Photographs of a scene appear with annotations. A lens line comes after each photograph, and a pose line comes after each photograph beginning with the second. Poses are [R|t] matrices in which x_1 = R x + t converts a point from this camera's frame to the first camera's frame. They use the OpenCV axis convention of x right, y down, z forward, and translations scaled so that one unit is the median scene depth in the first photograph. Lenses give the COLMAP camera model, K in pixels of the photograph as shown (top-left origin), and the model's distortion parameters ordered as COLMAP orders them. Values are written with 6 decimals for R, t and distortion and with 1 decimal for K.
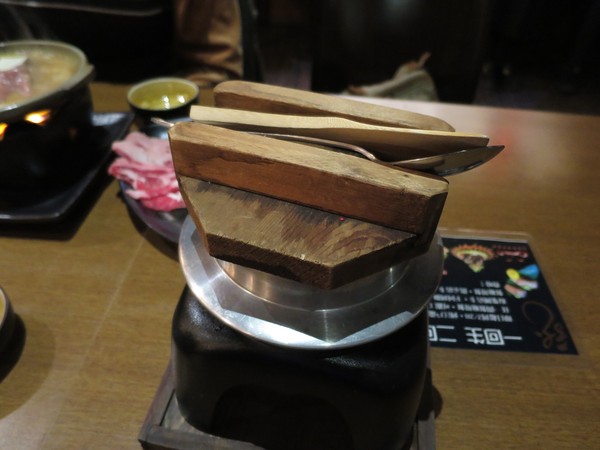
lens RADIAL K [[430.9, 0, 300.0], [0, 430.9, 225.0], [0, 0, 1]] dist [-0.031366, -0.002275]
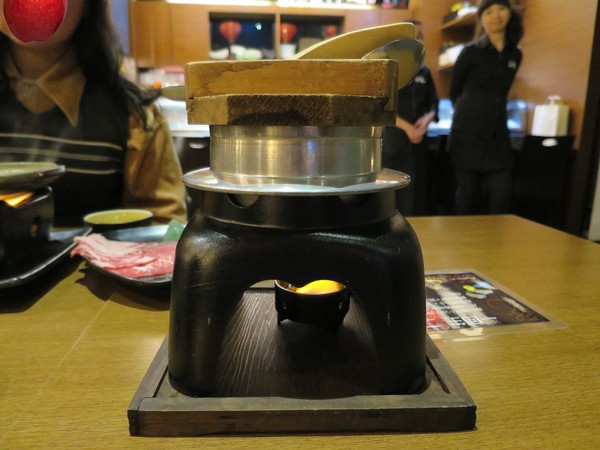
lens RADIAL K [[430.9, 0, 300.0], [0, 430.9, 225.0], [0, 0, 1]] dist [-0.031366, -0.002275]
pose [[0.978162, -0.074765, 0.193931, -0.134381], [0.160934, 0.862903, -0.479060, 0.467149], [-0.131526, 0.499808, 0.856092, 0.042930]]
